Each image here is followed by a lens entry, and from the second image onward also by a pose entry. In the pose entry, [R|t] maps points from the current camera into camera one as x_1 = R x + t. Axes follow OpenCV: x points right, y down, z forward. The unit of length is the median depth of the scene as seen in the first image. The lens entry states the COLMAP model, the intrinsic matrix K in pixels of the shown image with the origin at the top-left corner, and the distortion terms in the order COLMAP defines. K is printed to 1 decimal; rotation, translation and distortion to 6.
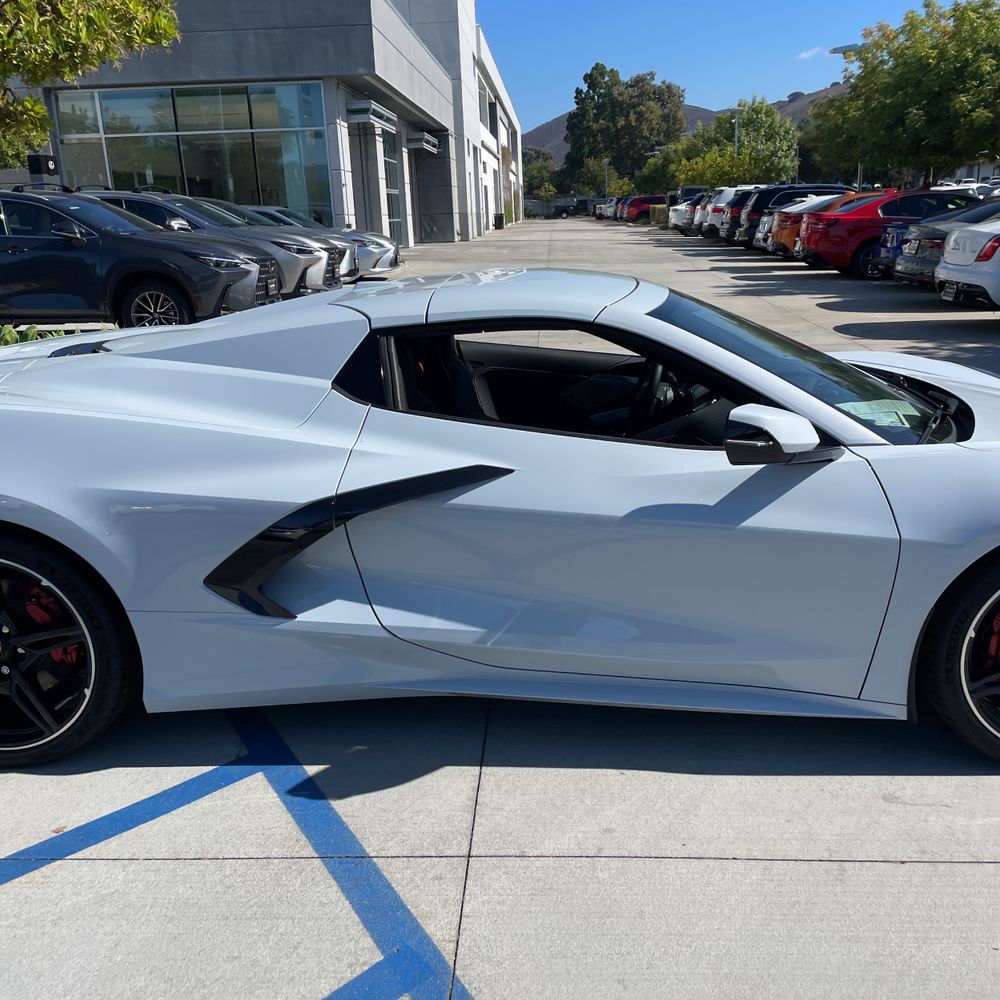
lens RADIAL K [[1007.1, 0, 510.0], [0, 1007.1, 498.8], [0, 0, 1]] dist [0.019144, 0.000000]
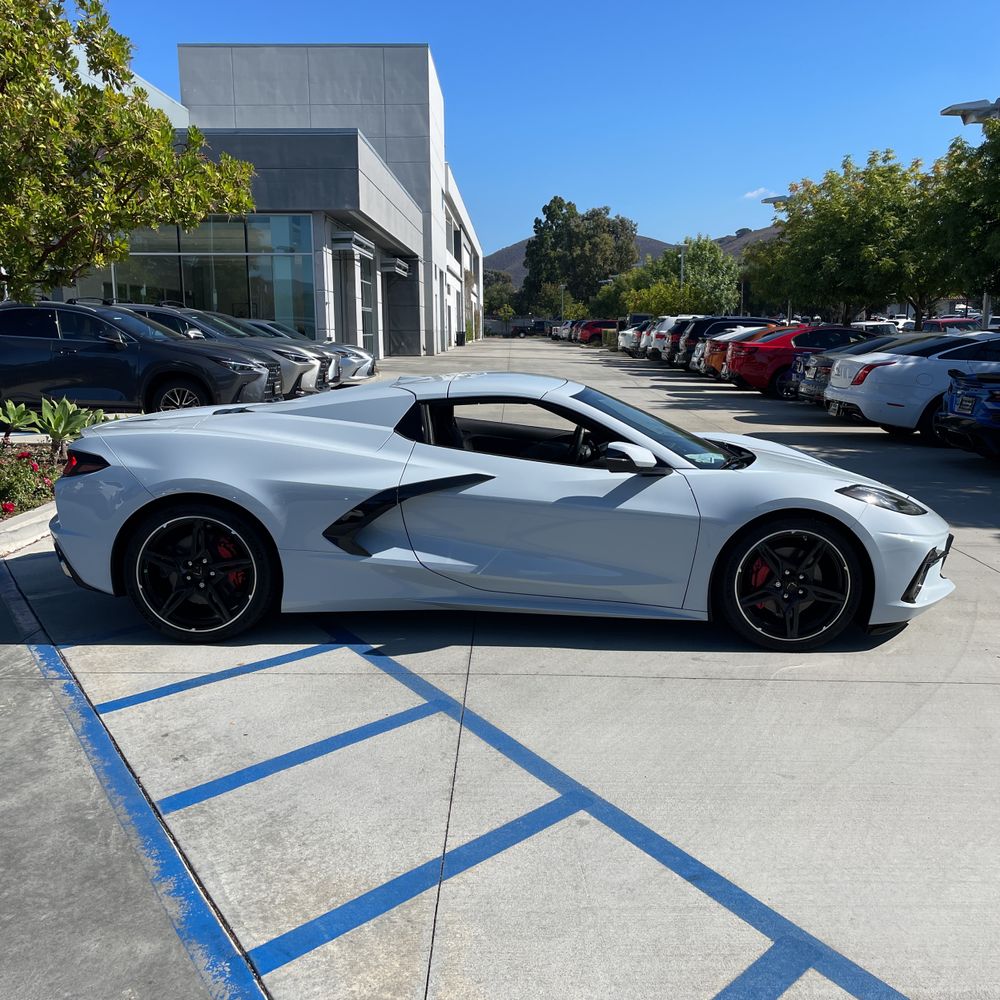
lens RADIAL K [[1007.1, 0, 507.7], [0, 1007.1, 502.6], [0, 0, 1]] dist [0.019144, 0.000000]
pose [[0.998746, 0.025996, 0.042792, -0.008744], [-0.021244, 0.993927, -0.107974, 0.037432], [-0.045339, 0.106929, 0.993232, -0.142016]]
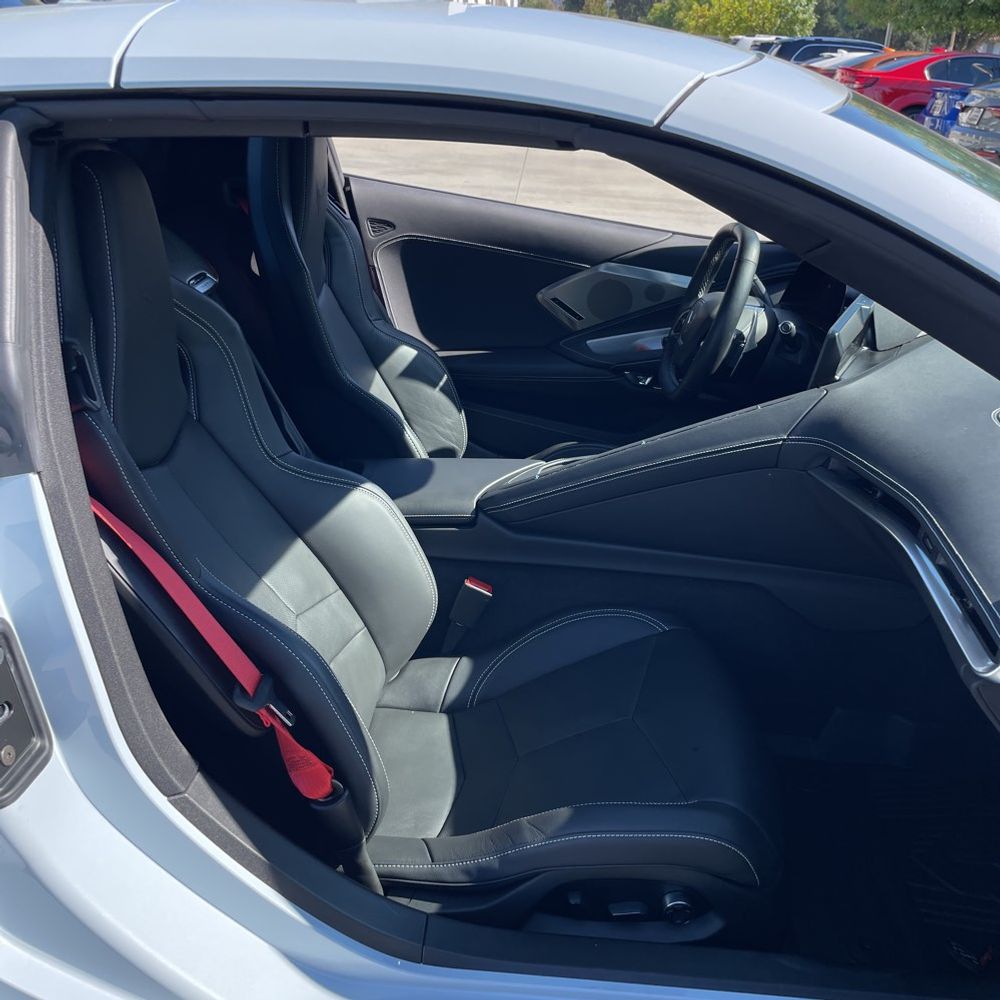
lens RADIAL K [[1007.1, 0, 498.0], [0, 1007.1, 498.3], [0, 0, 1]] dist [0.019144, 0.000000]
pose [[0.996956, 0.072773, 0.027990, 0.006264], [-0.075900, 0.987966, 0.134764, -0.018741], [-0.017846, -0.136479, 0.990482, 0.125009]]
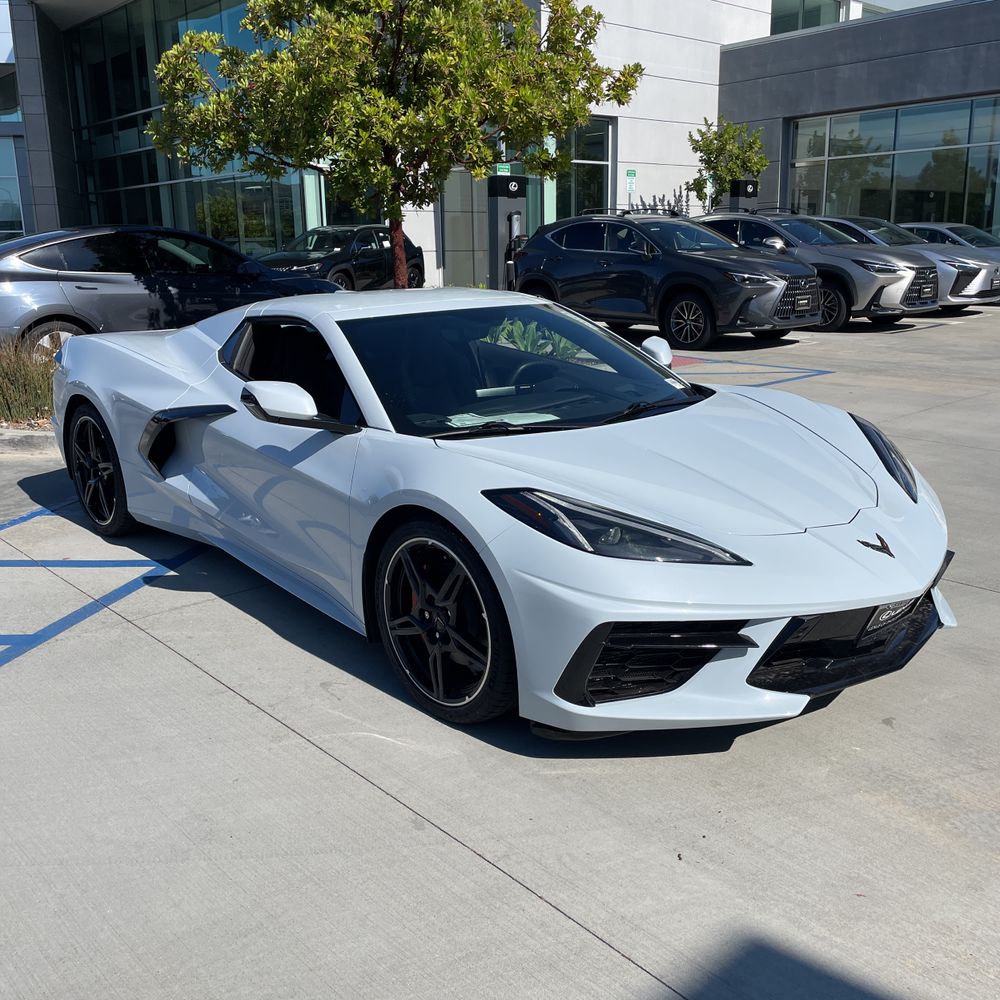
lens RADIAL K [[1007.1, 0, 488.0], [0, 1007.1, 483.9], [0, 0, 1]] dist [0.019144, 0.000000]
pose [[0.688185, 0.181447, -0.702480, 0.245157], [-0.198509, 0.978367, 0.058238, -0.015475], [0.697851, 0.099370, 0.709317, 0.027642]]
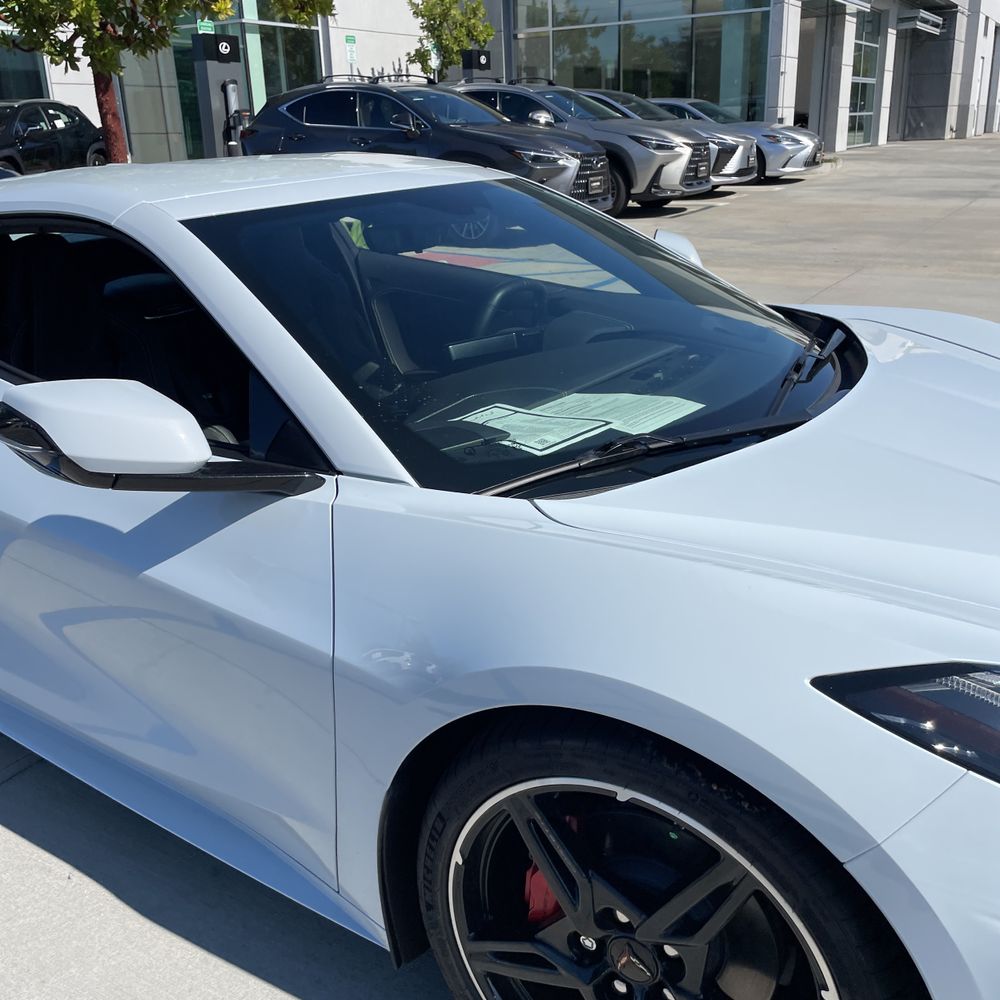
lens RADIAL K [[1007.1, 0, 494.4], [0, 1007.1, 489.8], [0, 0, 1]] dist [0.019144, 0.000000]
pose [[0.876479, 0.166672, -0.451668, 0.116701], [-0.128481, 0.985115, 0.114198, -0.020983], [0.463979, -0.042061, 0.884847, 0.092935]]
